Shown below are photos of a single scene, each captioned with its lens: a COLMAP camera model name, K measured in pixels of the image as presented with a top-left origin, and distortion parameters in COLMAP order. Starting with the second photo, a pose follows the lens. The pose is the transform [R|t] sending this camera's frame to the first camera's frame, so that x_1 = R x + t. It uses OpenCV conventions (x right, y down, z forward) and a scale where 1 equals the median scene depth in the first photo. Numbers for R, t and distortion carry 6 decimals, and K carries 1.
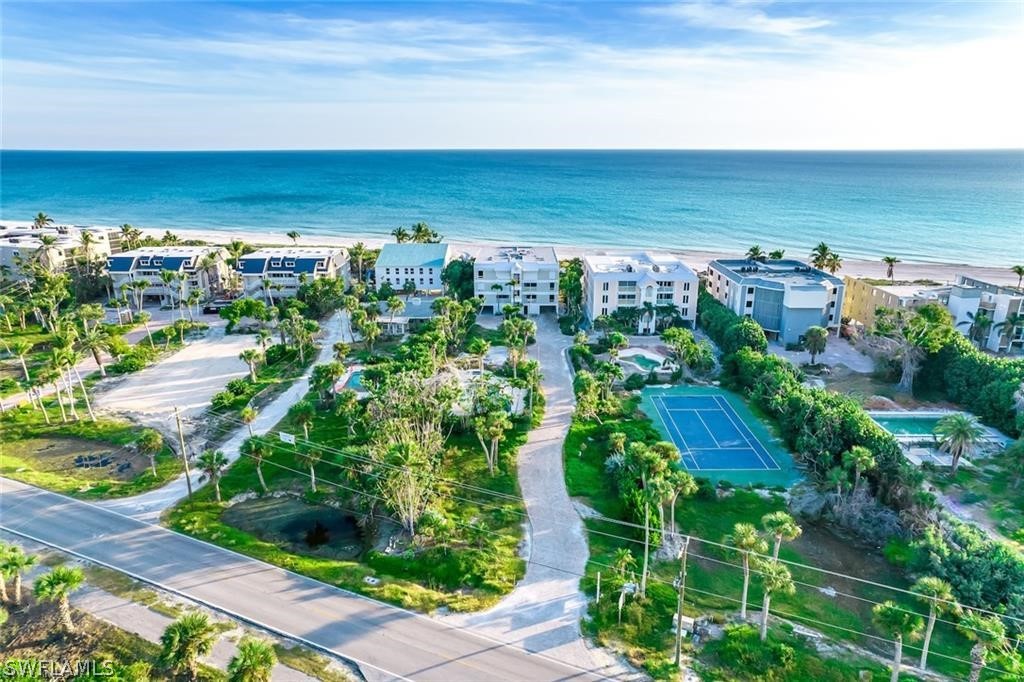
lens RADIAL K [[651.6, 0, 509.6], [0, 651.6, 342.4], [0, 0, 1]] dist [-0.023054, 0.051918]
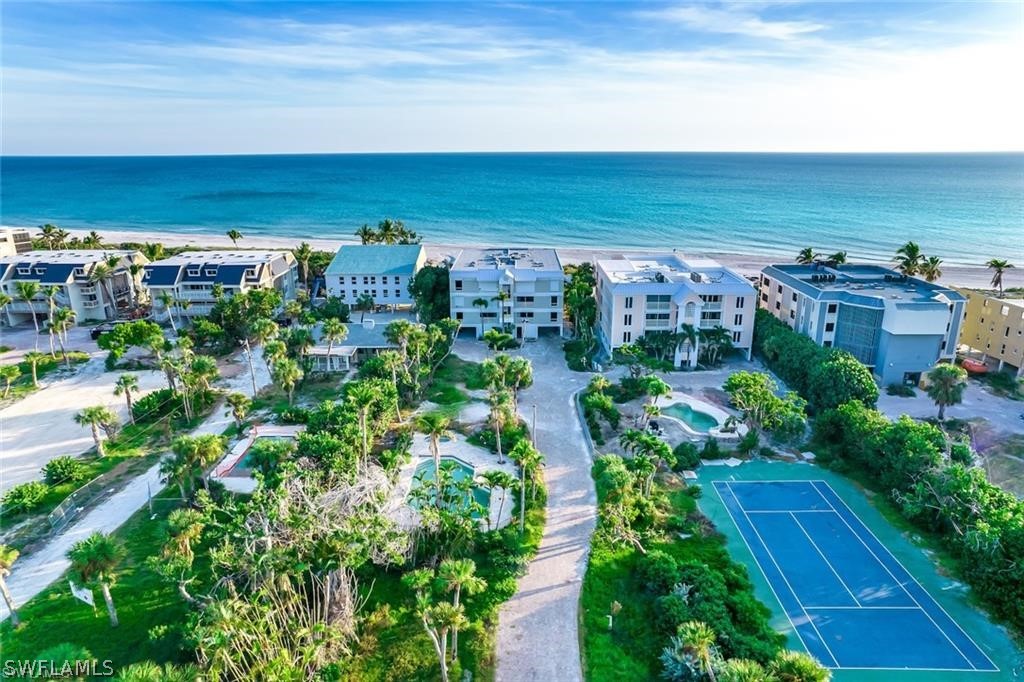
lens RADIAL K [[655.7, 0, 510.5], [0, 655.7, 345.2], [0, 0, 1]] dist [-0.047335, 0.052295]
pose [[0.999983, -0.003926, 0.004227, 0.012783], [0.003930, 0.999992, -0.000873, -0.038160], [-0.004224, 0.000890, 0.999991, 0.271551]]
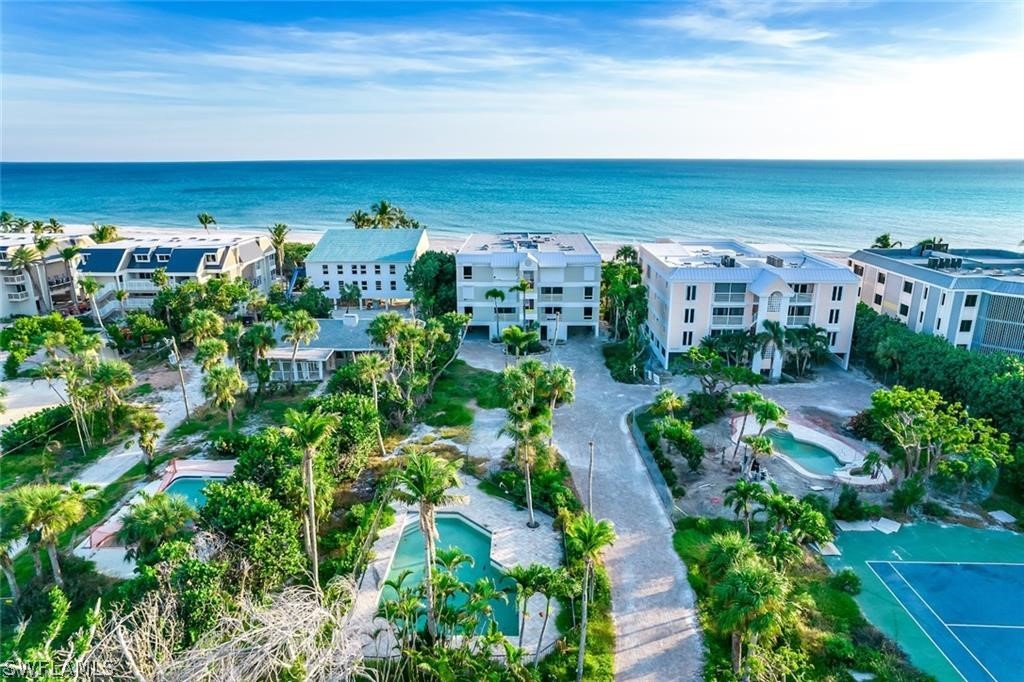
lens RADIAL K [[655.7, 0, 510.5], [0, 655.7, 345.2], [0, 0, 1]] dist [-0.047335, 0.052295]
pose [[0.999978, 0.001178, -0.006588, -0.001393], [-0.001252, 0.999936, -0.011278, -0.034970], [0.006574, 0.011286, 0.999915, 0.444451]]
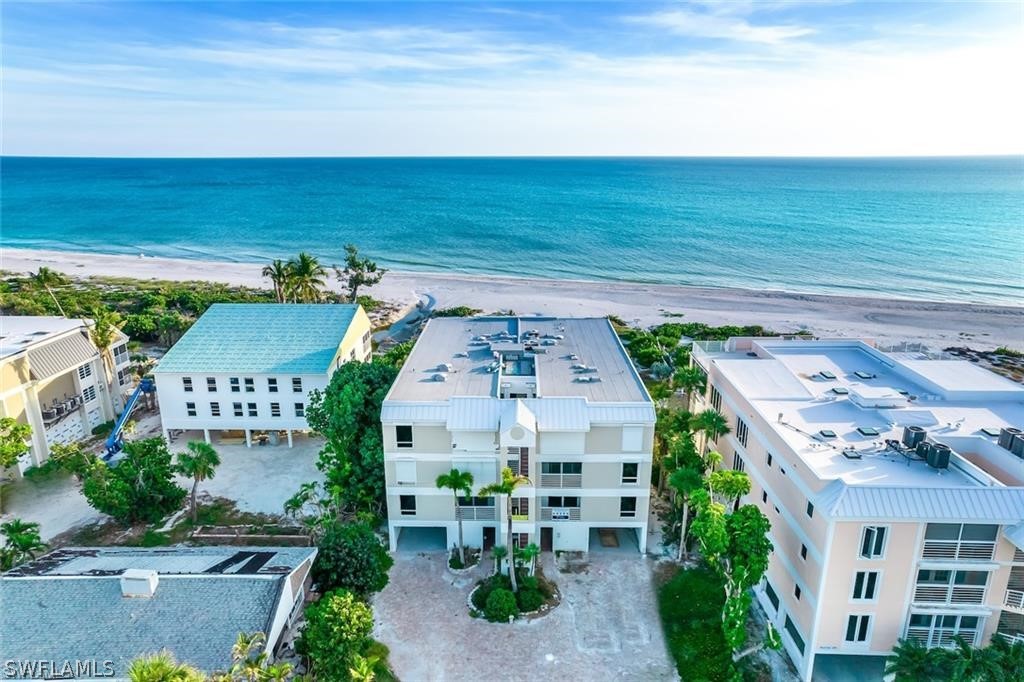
lens RADIAL K [[651.6, 0, 509.6], [0, 651.6, 342.4], [0, 0, 1]] dist [-0.023054, 0.051918]
pose [[0.999846, -0.005541, 0.016637, 0.001993], [0.005717, 0.999928, -0.010547, -0.160538], [-0.016577, 0.010641, 0.999806, 0.742401]]
